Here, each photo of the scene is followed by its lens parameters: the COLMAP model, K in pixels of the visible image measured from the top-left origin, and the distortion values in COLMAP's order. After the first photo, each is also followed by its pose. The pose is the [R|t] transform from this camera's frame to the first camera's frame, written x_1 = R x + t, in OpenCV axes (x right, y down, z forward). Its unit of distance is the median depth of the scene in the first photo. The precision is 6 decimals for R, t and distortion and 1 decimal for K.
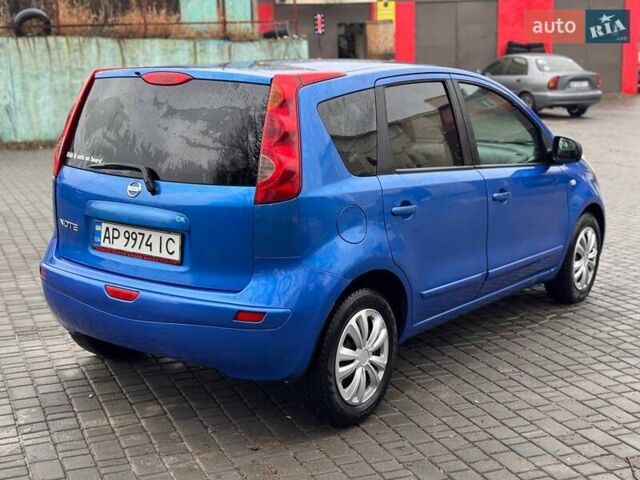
lens RADIAL K [[902.9, 0, 320.0], [0, 902.9, 240.0], [0, 0, 1]] dist [0.115689, -0.042512]
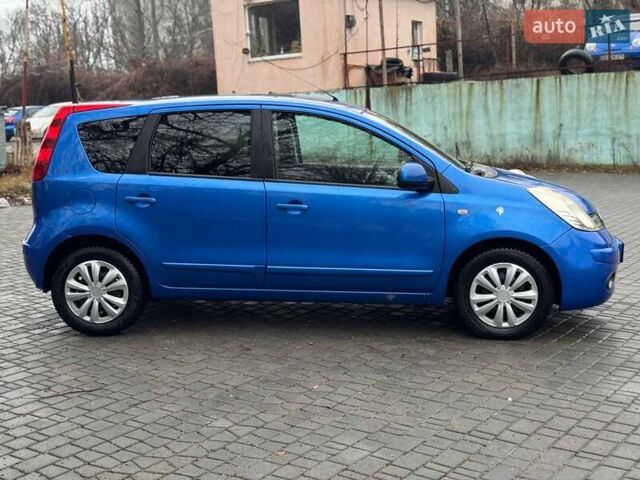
lens RADIAL K [[902.9, 0, 320.0], [0, 902.9, 240.0], [0, 0, 1]] dist [0.115689, -0.042512]
pose [[0.507938, 0.115470, -0.853619, 1.505449], [-0.146091, 0.988166, 0.046740, -0.080912], [0.848915, 0.100965, 0.518797, 0.518813]]
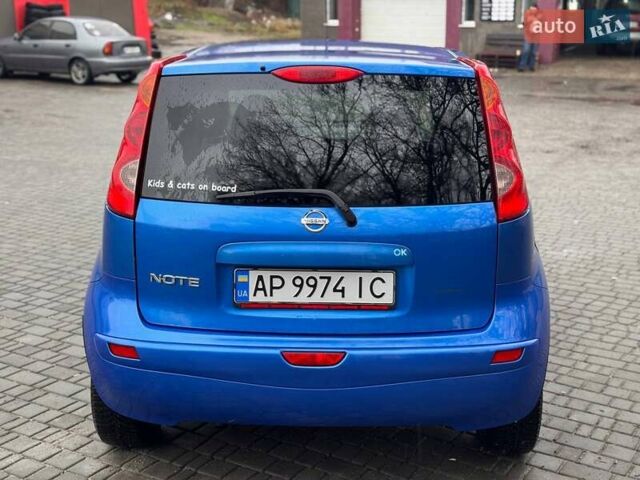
lens RADIAL K [[902.9, 0, 320.0], [0, 902.9, 240.0], [0, 0, 1]] dist [0.115689, -0.042512]
pose [[0.820191, -0.133877, 0.556205, -0.606400], [0.110372, 0.990998, 0.075774, -0.094626], [-0.561342, -0.000759, 0.827584, 0.352875]]
